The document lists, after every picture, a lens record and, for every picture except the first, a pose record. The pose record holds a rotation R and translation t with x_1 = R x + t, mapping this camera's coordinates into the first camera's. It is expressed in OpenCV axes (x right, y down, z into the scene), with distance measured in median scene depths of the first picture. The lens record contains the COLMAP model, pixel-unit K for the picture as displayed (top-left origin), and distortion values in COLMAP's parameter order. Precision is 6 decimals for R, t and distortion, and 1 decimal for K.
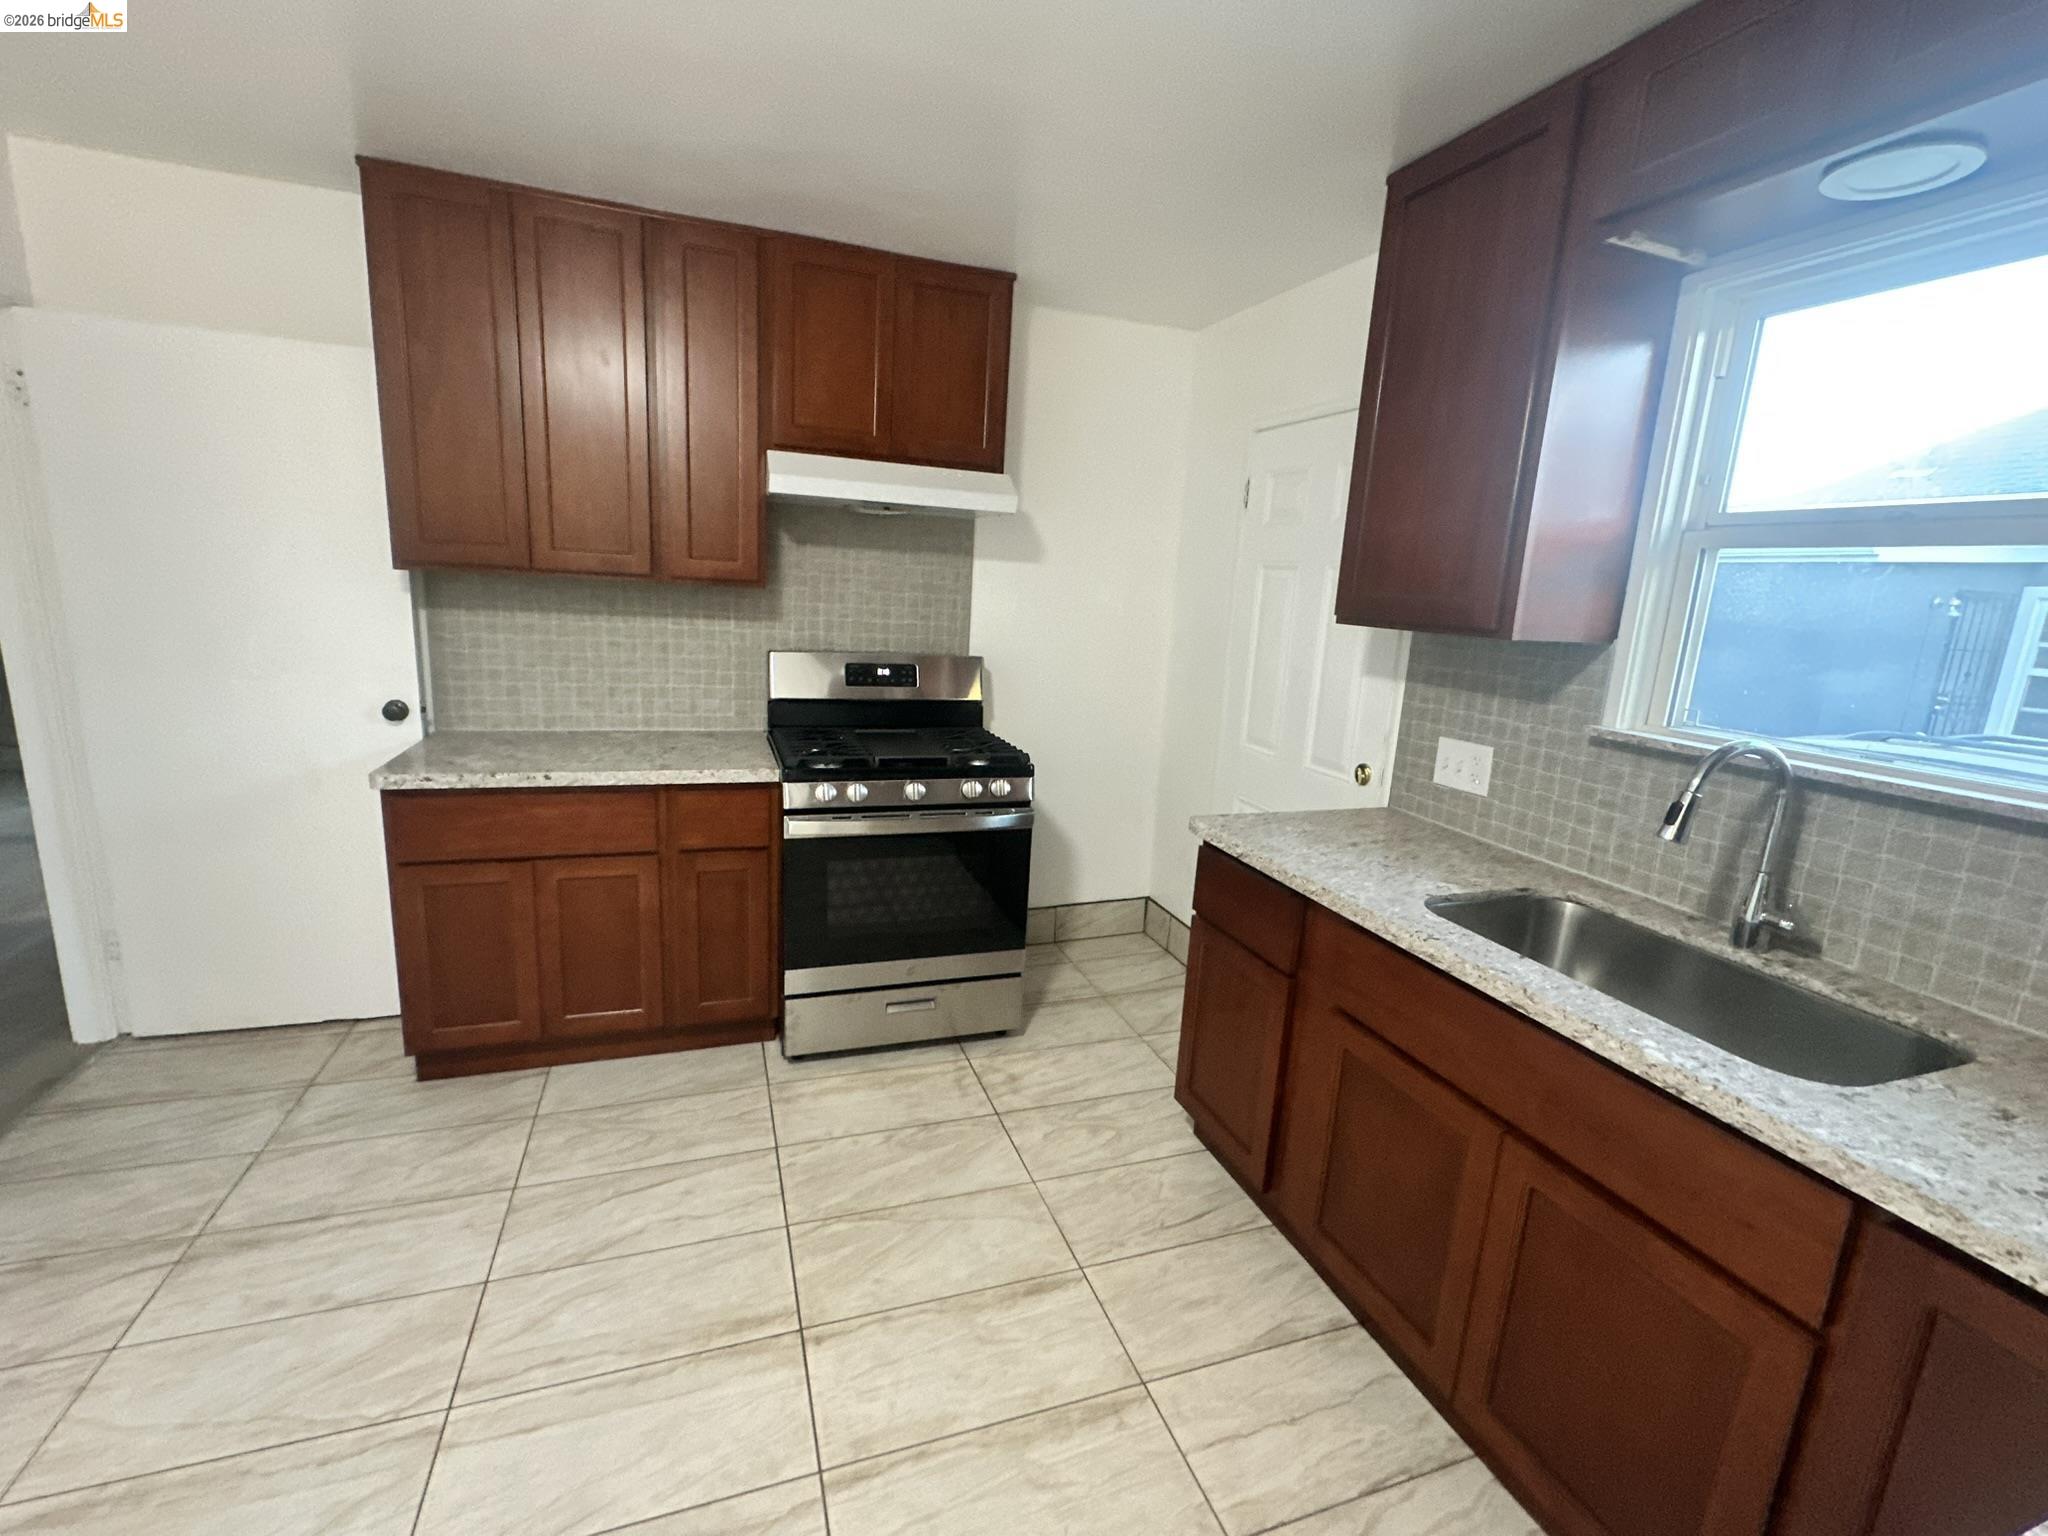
lens RADIAL K [[895.1, 0, 1027.0], [0, 895.1, 765.7], [0, 0, 1]] dist [-0.000466, 0.000455]
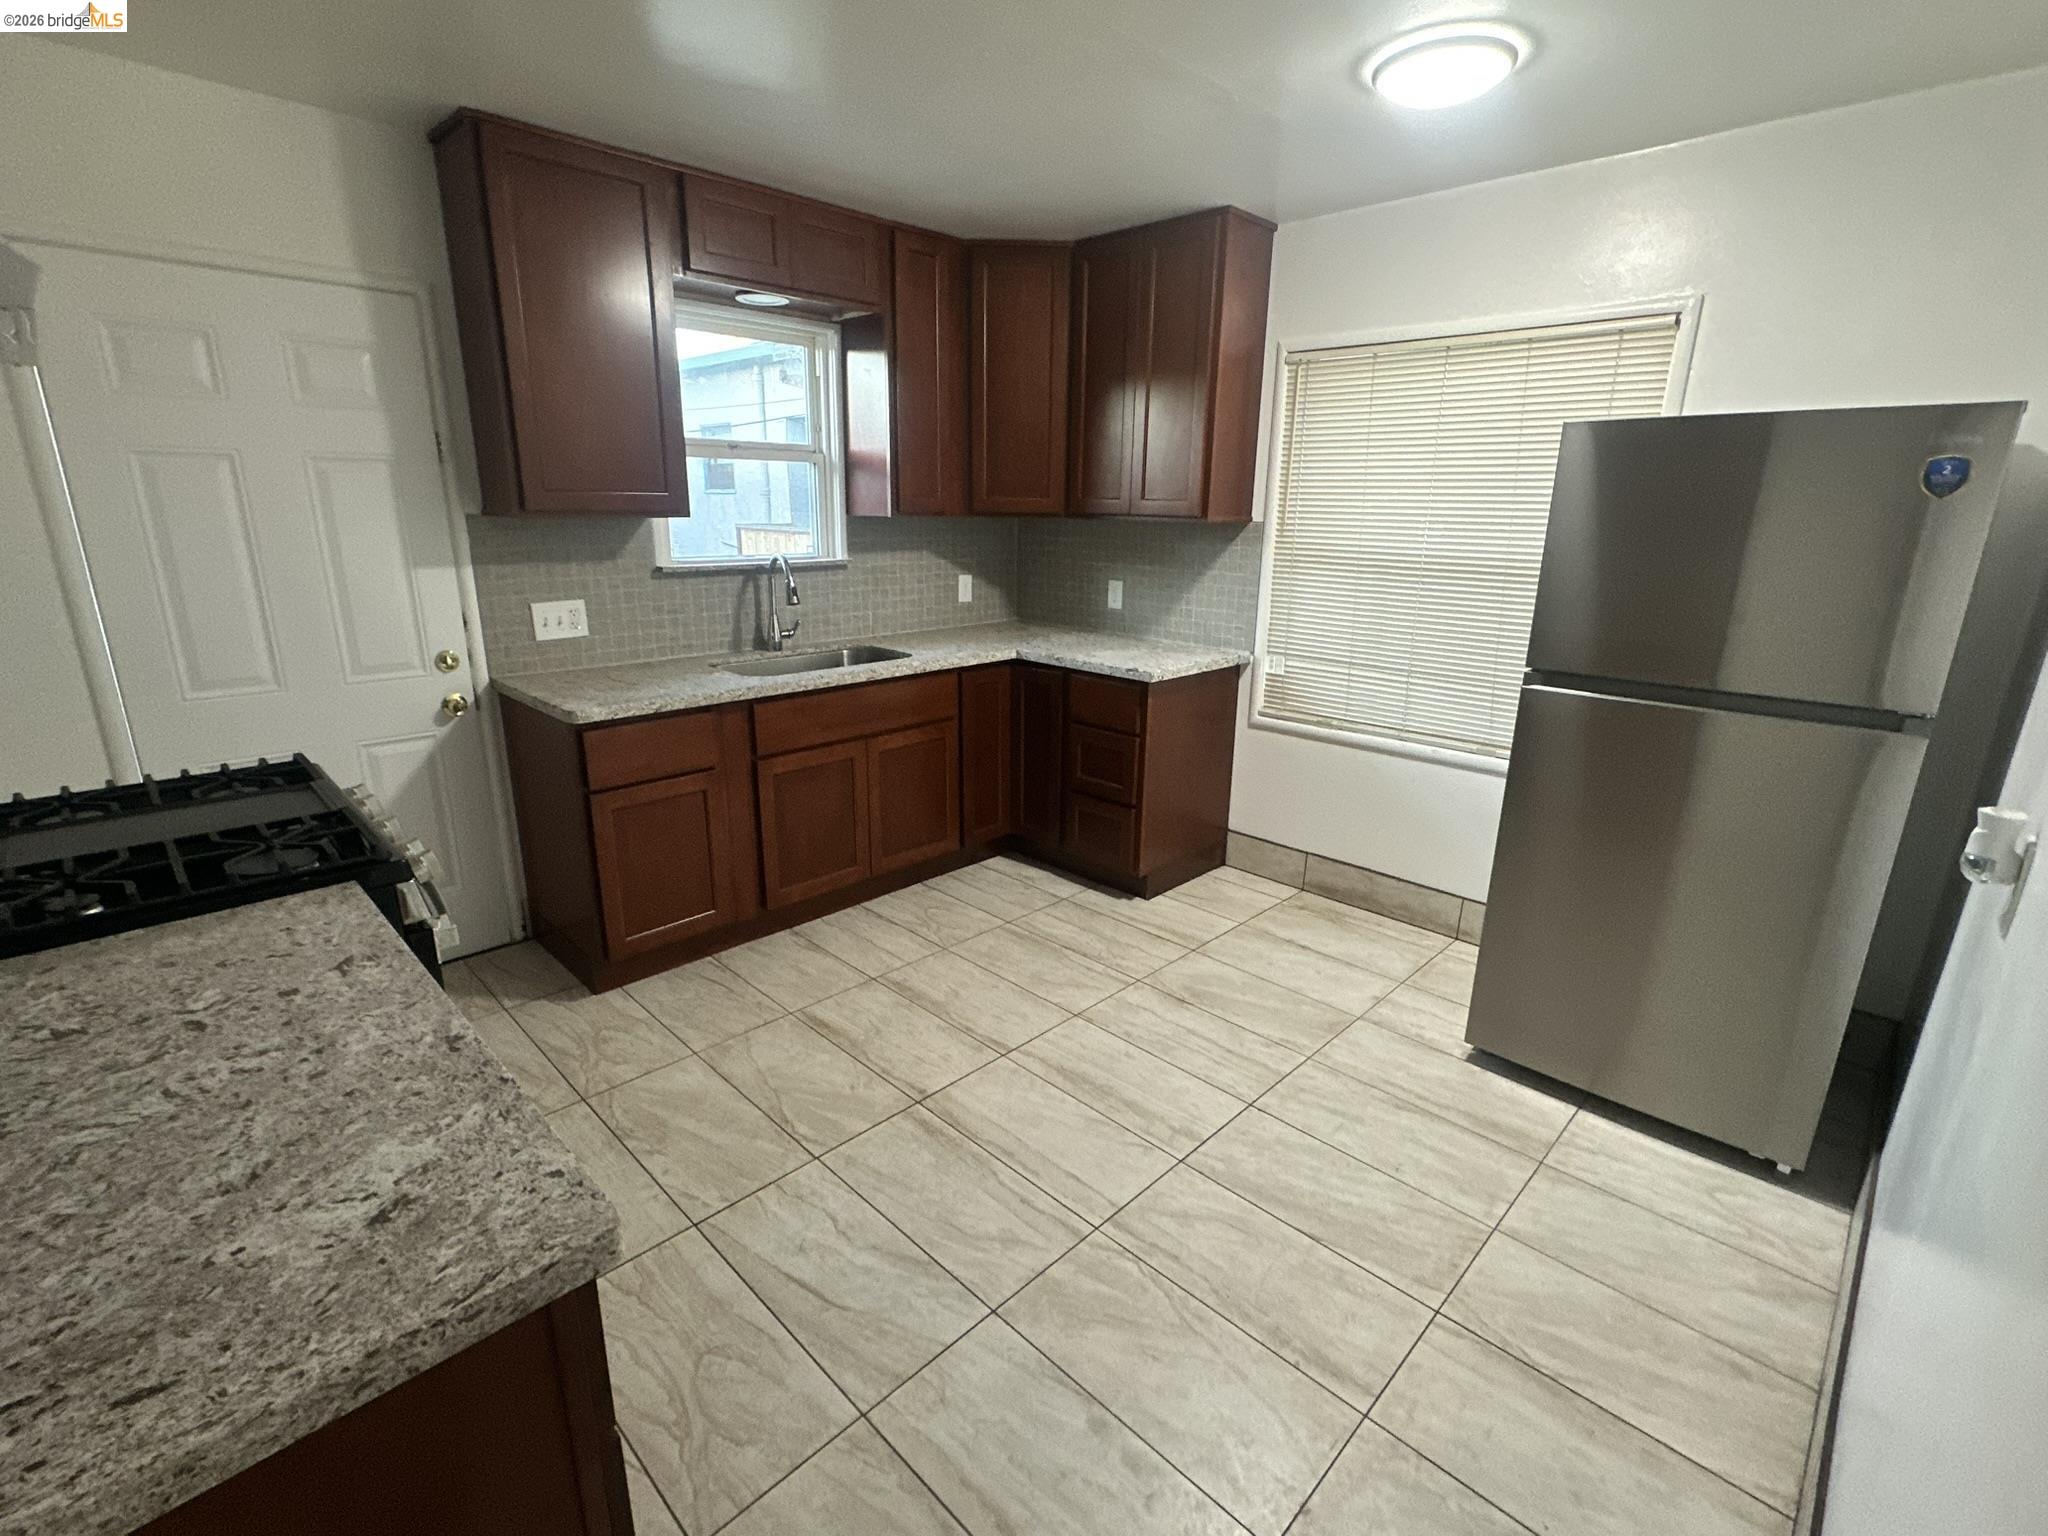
lens RADIAL K [[944.0, 0, 1032.8], [0, 944.0, 765.1], [0, 0, 1]] dist [0.000693, 0.000105]
pose [[-0.435795, -0.301334, 0.848104, -1.164241], [0.146637, 0.905929, 0.397228, -0.282753], [-0.888021, 0.297473, -0.350612, 1.039674]]
